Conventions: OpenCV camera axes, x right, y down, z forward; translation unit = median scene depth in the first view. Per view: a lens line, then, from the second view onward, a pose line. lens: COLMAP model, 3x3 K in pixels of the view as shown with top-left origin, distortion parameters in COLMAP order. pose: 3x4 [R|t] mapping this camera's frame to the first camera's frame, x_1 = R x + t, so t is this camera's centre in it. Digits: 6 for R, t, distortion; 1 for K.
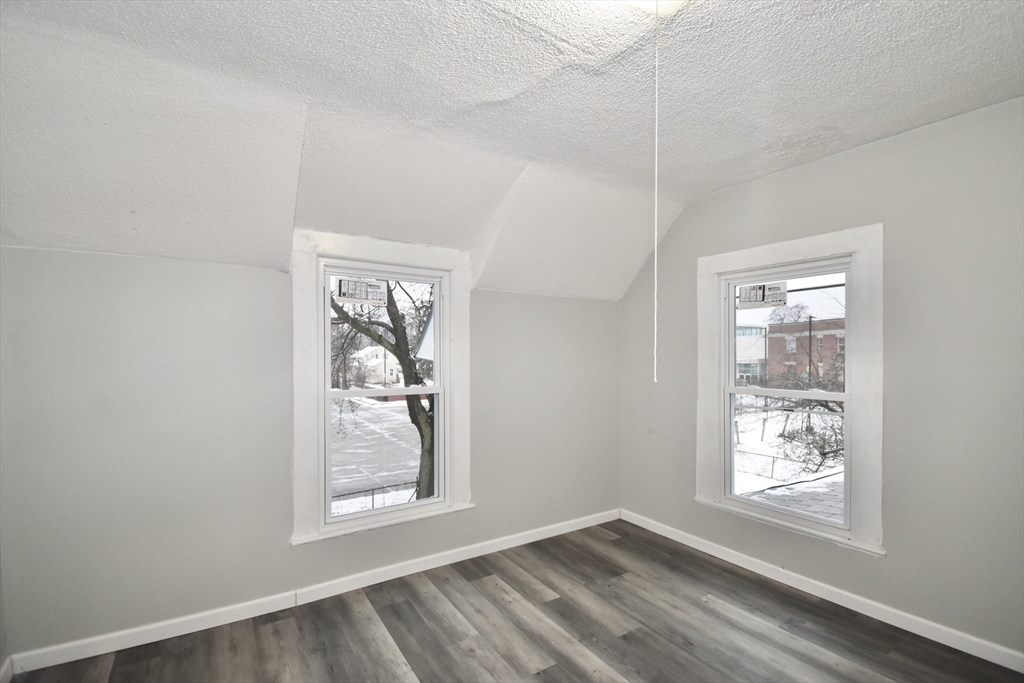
lens RADIAL K [[460.7, 0, 513.1], [0, 460.7, 351.3], [0, 0, 1]] dist [0.016597, -0.030686]
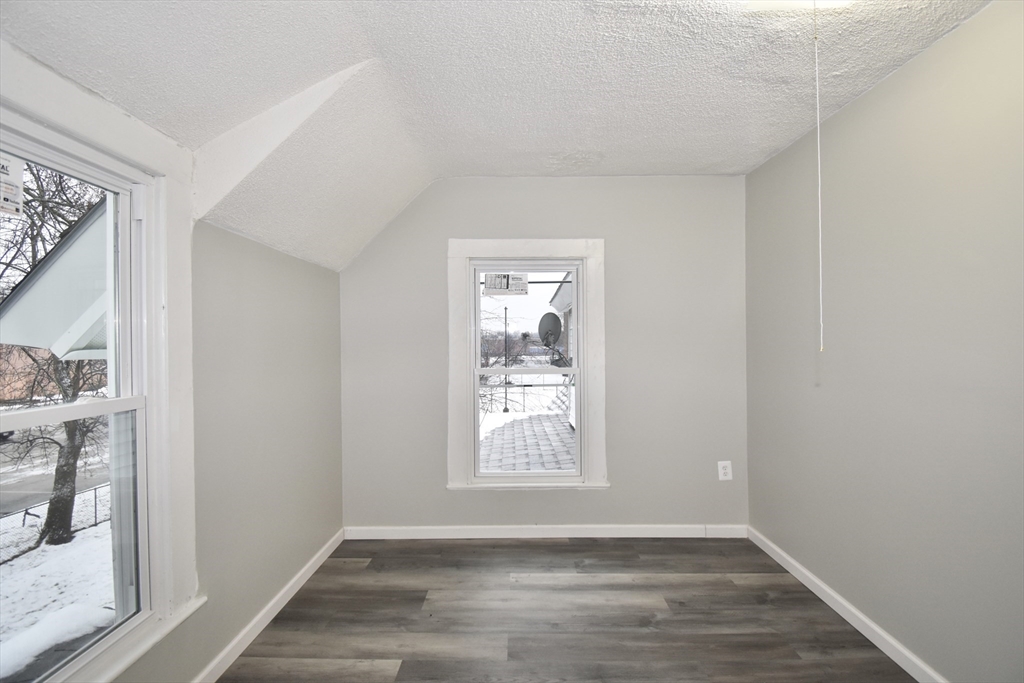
lens RADIAL K [[460.0, 0, 520.1], [0, 460.0, 338.8], [0, 0, 1]] dist [0.018918, -0.029167]
pose [[0.546093, 0.003919, 0.837716, -0.373803], [0.000779, 0.999986, -0.005186, 0.016234], [-0.837724, 0.003484, 0.546082, 0.388417]]
